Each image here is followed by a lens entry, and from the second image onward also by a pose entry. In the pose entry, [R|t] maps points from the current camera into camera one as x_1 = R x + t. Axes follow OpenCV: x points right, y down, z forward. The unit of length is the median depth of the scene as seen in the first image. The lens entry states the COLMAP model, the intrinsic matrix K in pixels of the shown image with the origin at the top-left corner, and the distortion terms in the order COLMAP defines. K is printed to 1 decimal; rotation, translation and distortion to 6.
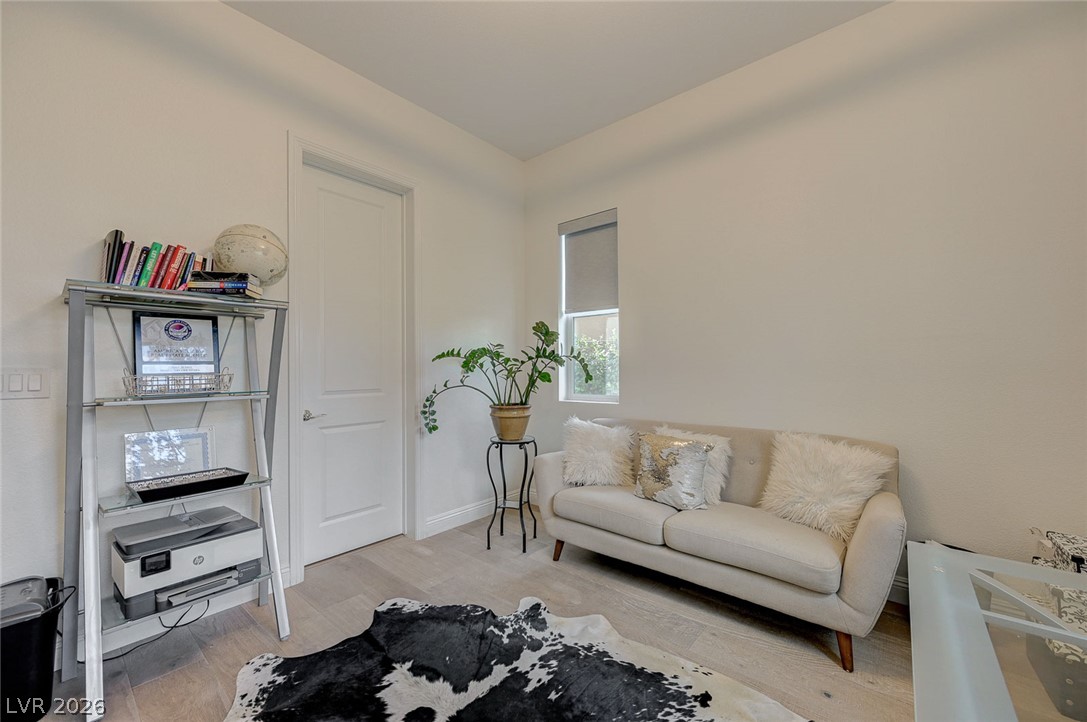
lens RADIAL K [[425.6, 0, 548.0], [0, 425.6, 364.6], [0, 0, 1]] dist [0.000448, -0.000824]
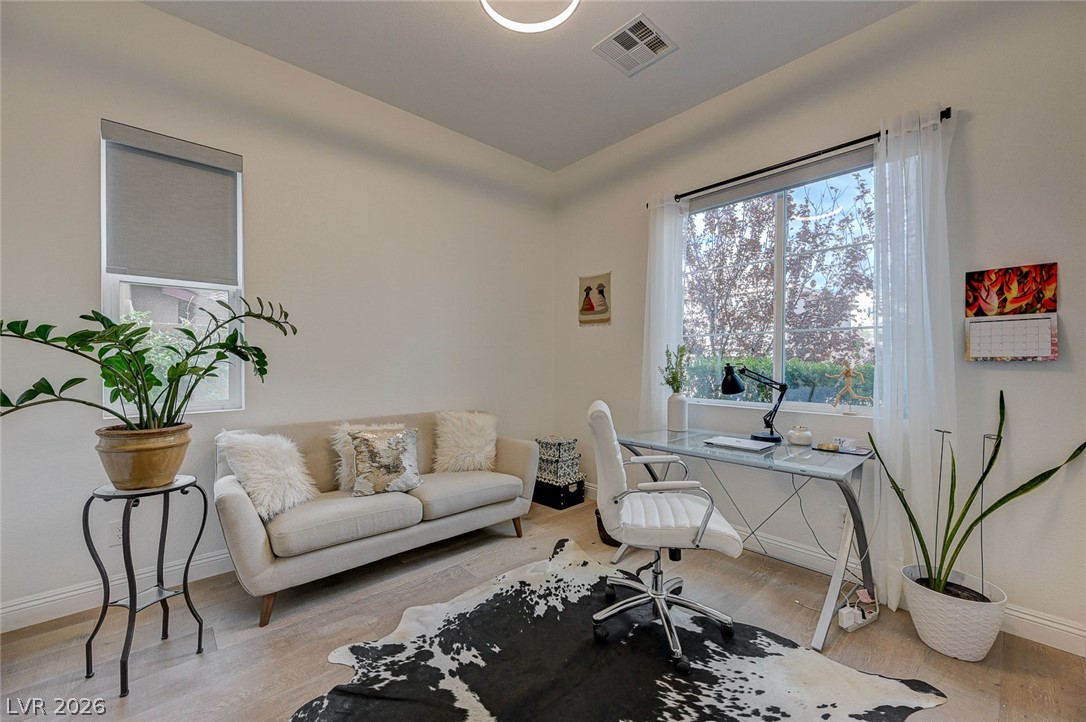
lens RADIAL K [[431.7, 0, 547.2], [0, 431.7, 363.3], [0, 0, 1]] dist [0.000867, 0.000248]
pose [[0.128010, 0.002698, 0.991769, -0.857413], [-0.010246, 0.999947, -0.001398, 0.003521], [-0.991720, -0.009983, 0.128031, 0.547008]]
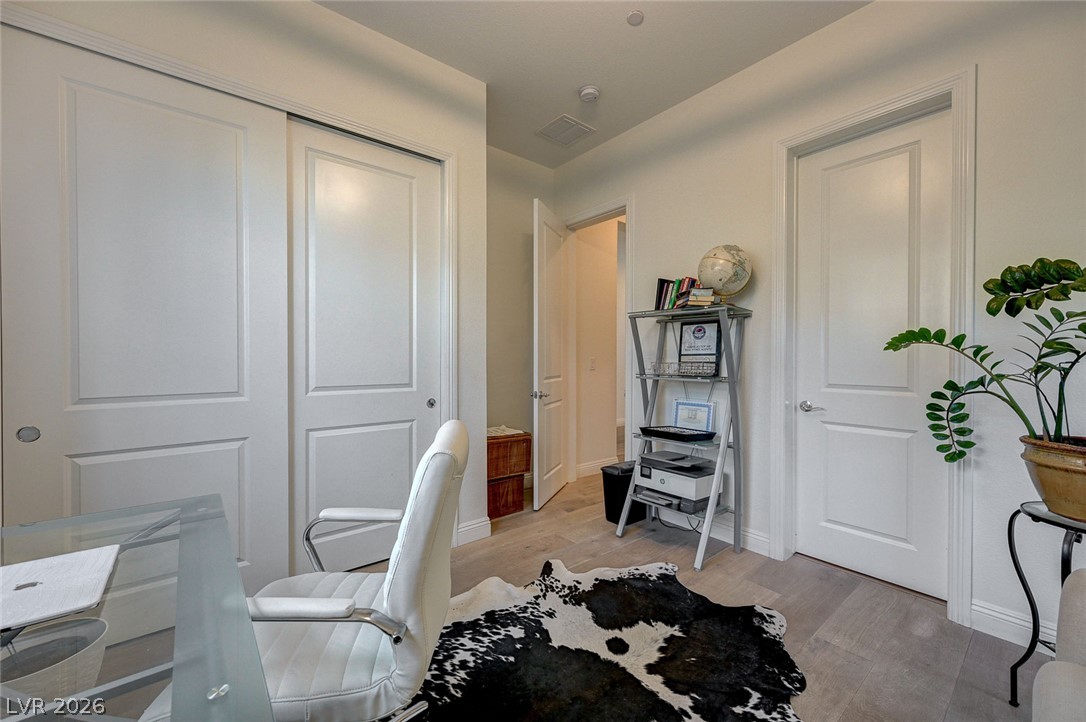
lens RADIAL K [[428.8, 0, 547.5], [0, 428.8, 357.5], [0, 0, 1]] dist [0.000192, 0.000150]
pose [[-0.176122, 0.007812, -0.984337, 0.670460], [0.004307, 0.999965, 0.007165, -0.006668], [0.984359, -0.002977, -0.176149, 0.726469]]
